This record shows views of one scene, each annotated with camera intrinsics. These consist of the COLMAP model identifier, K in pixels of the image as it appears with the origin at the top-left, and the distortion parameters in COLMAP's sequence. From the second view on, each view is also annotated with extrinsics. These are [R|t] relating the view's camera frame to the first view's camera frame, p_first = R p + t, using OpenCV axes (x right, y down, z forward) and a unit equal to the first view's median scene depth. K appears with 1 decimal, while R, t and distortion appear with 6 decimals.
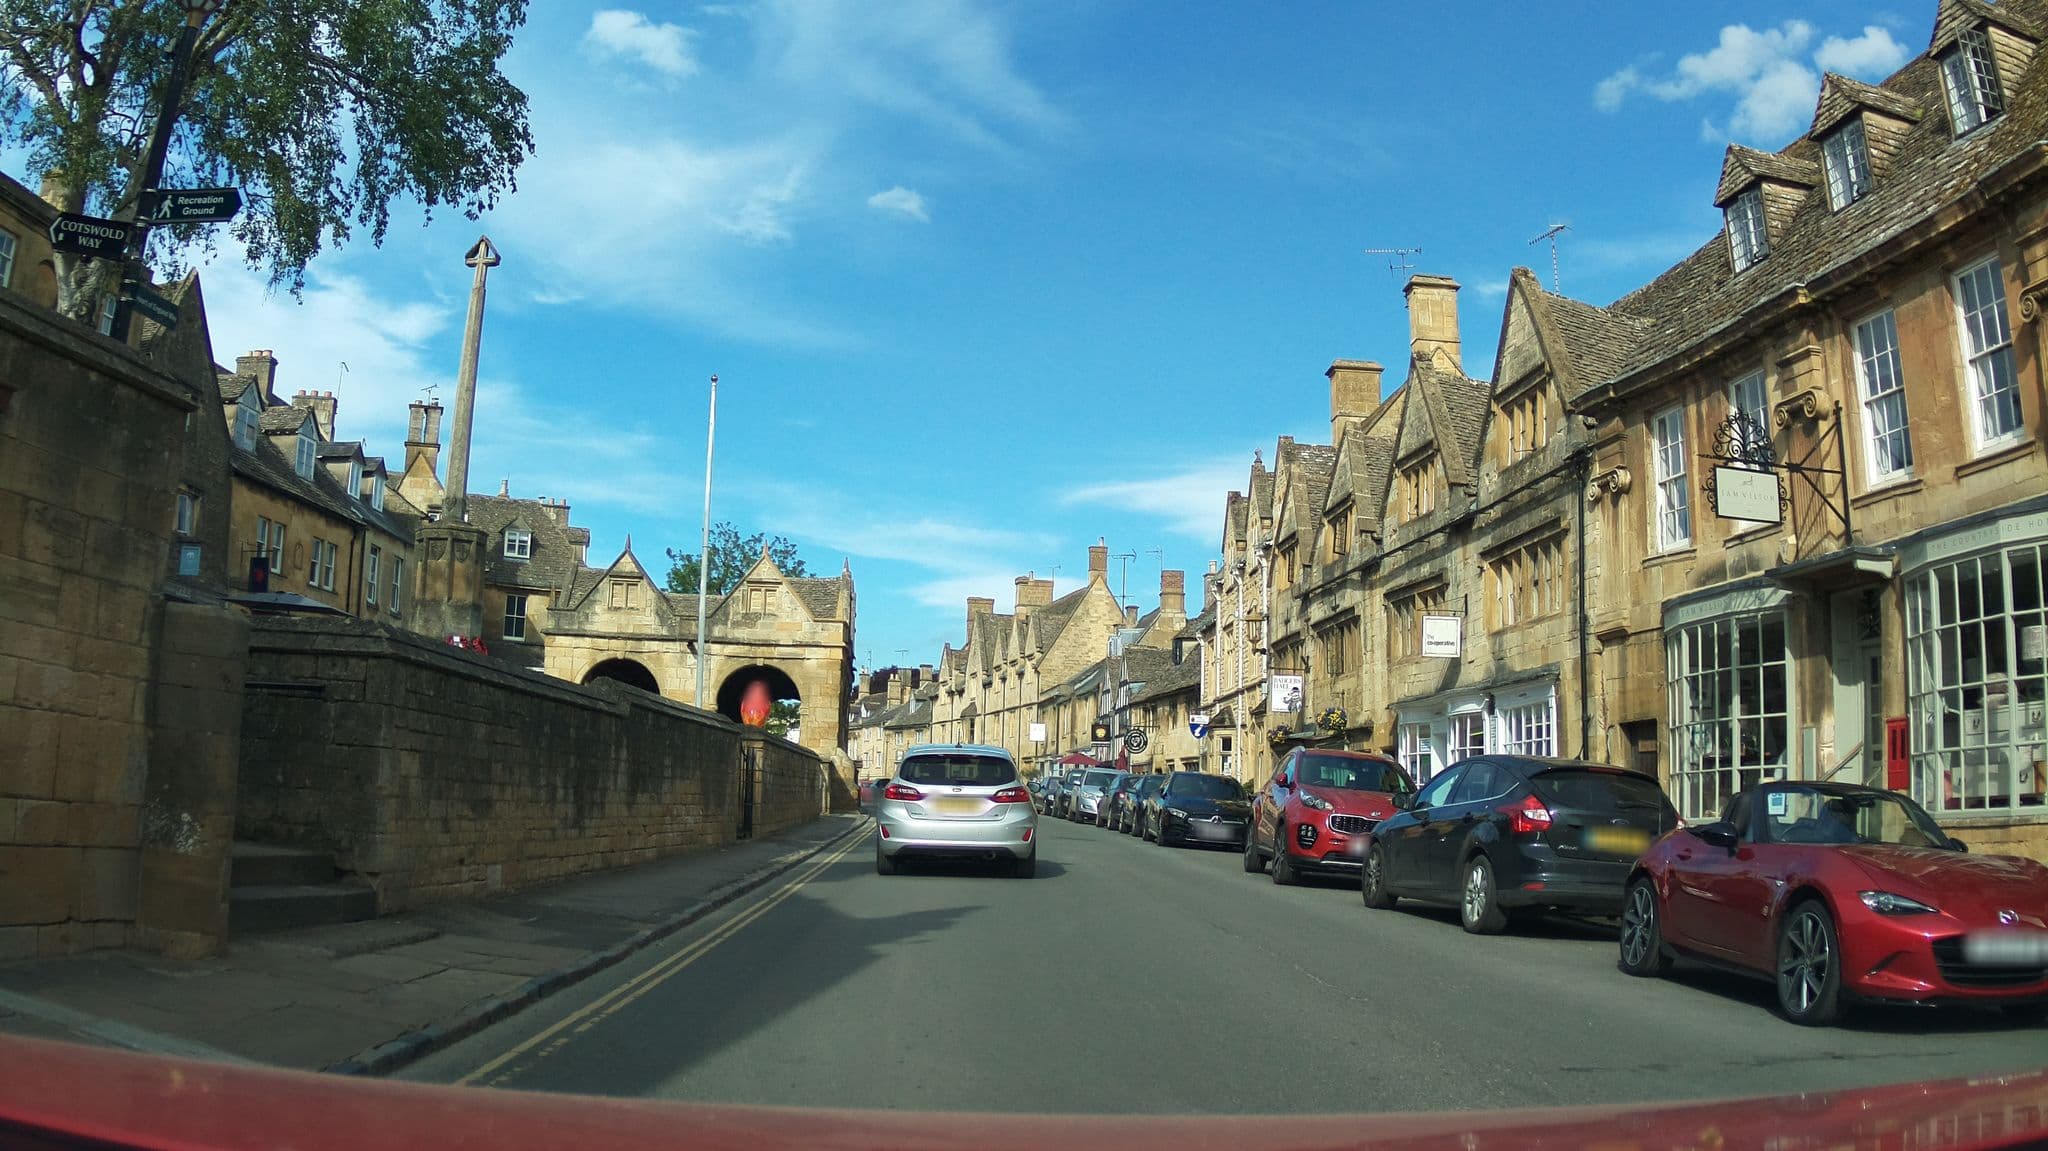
lens RADIAL K [[1451.3, 0, 1024.0], [0, 1451.3, 575.5], [0, 0, 1]] dist [-0.321725, -0.000072]
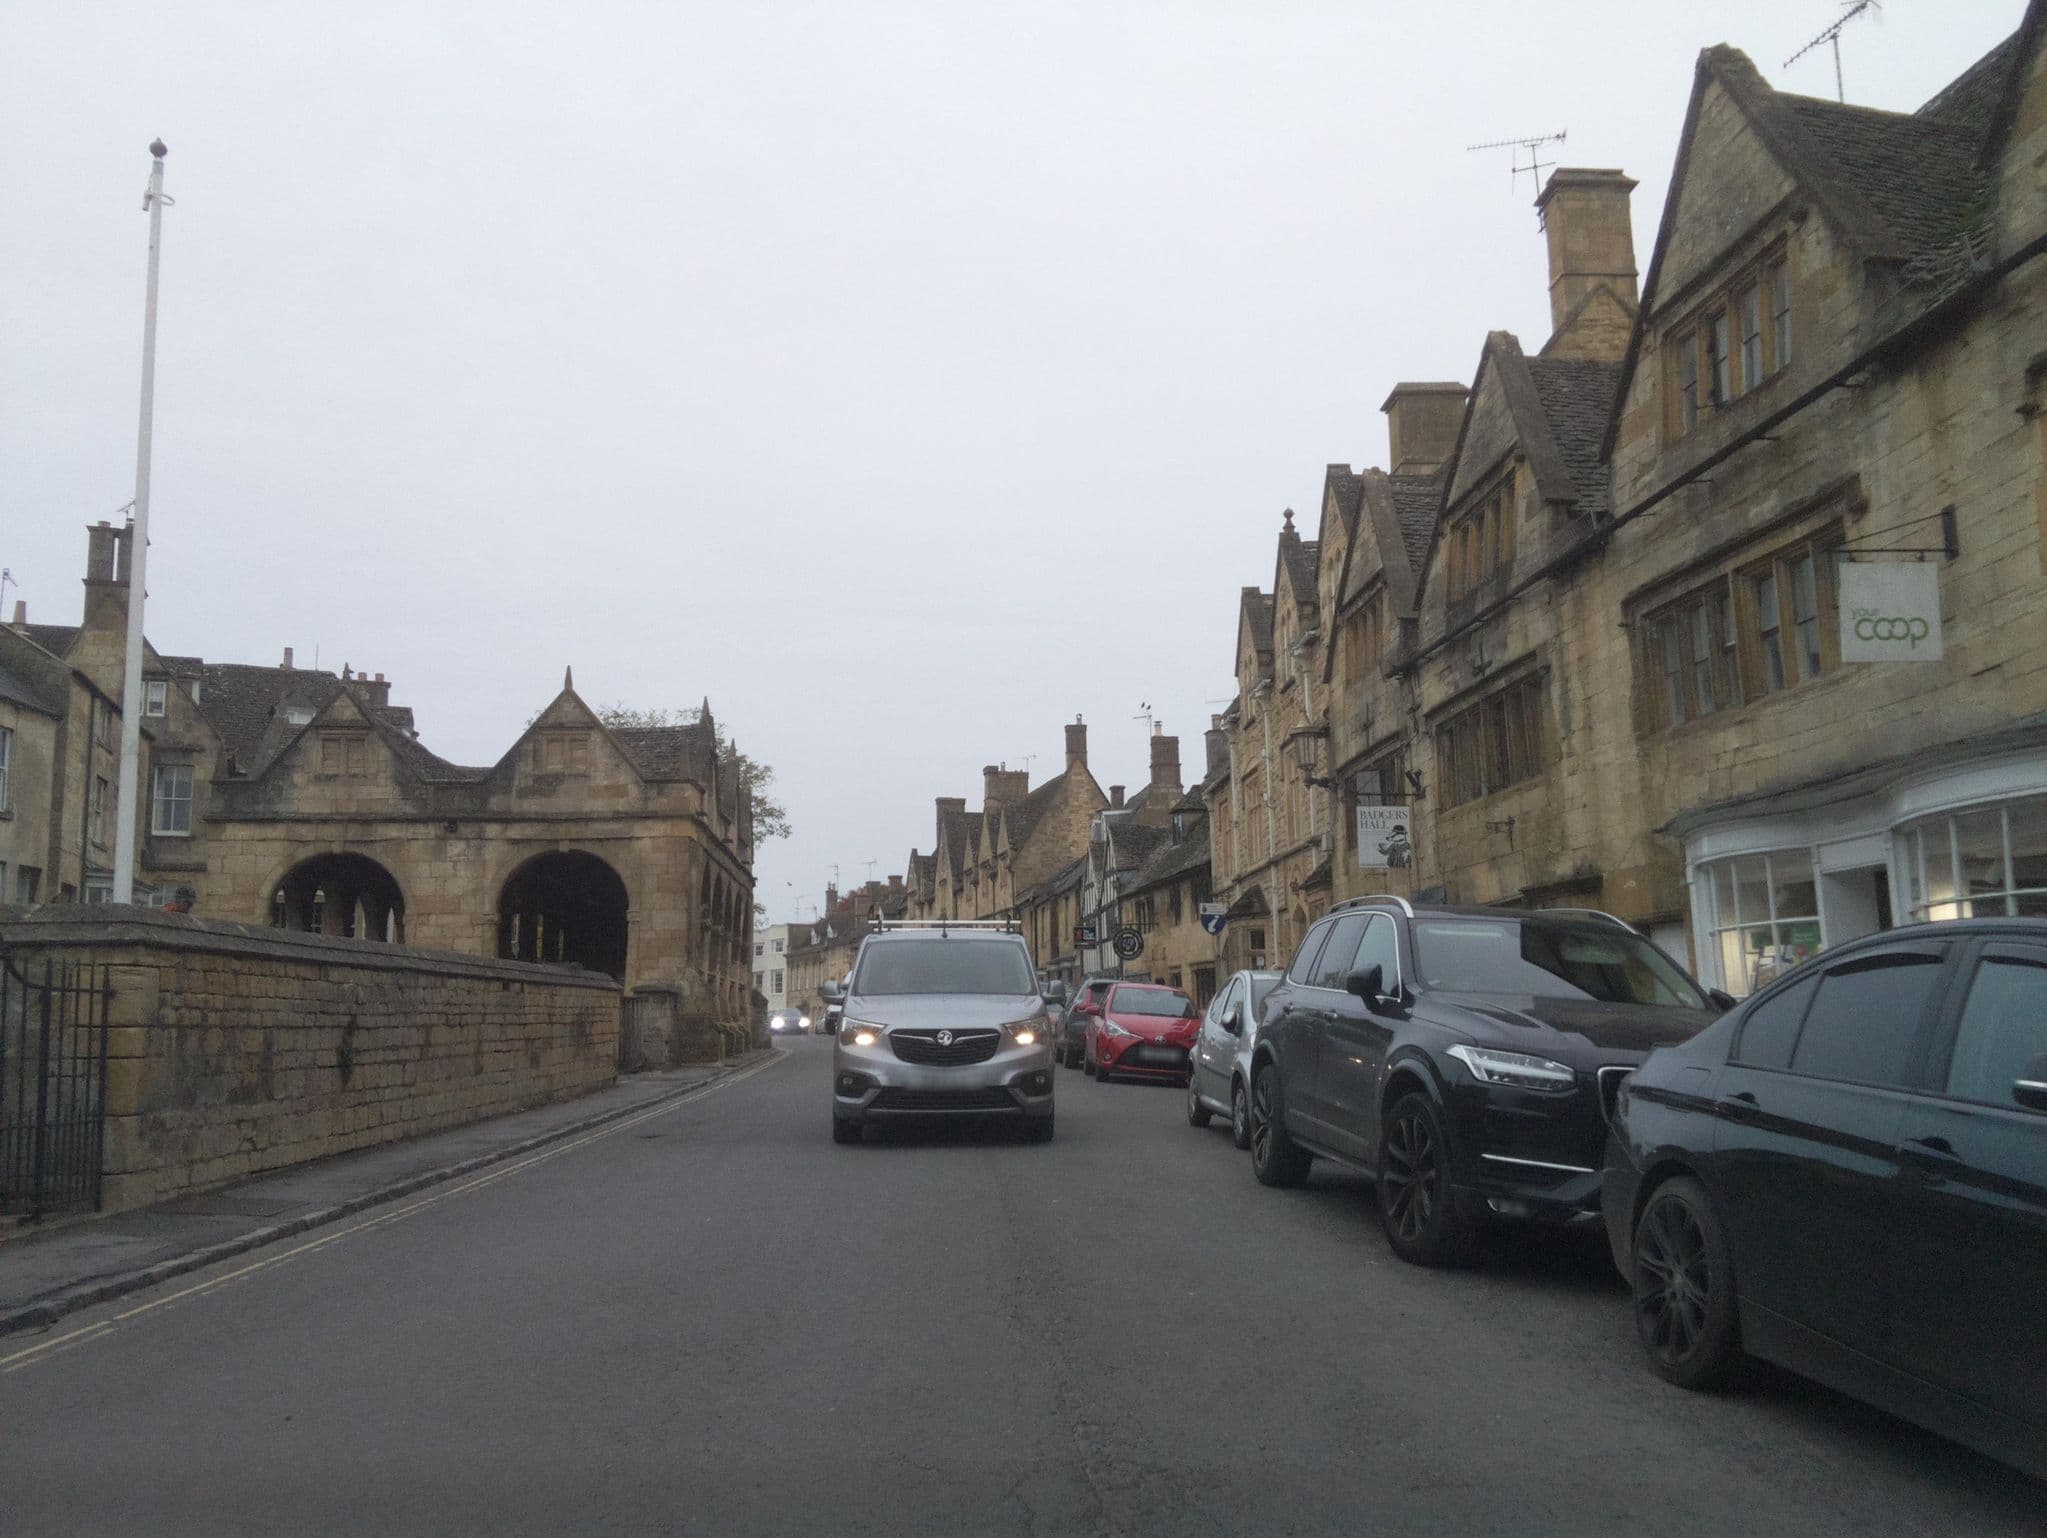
lens RADIAL K [[1615.0, 0, 1023.5], [0, 1615.0, 769.0], [0, 0, 1]] dist [0.156467, -0.273707]
pose [[0.998975, -0.042161, 0.016482, 0.018945], [0.042171, 0.999110, -0.000263, 0.033119], [-0.016456, 0.000958, 0.999864, 0.233168]]
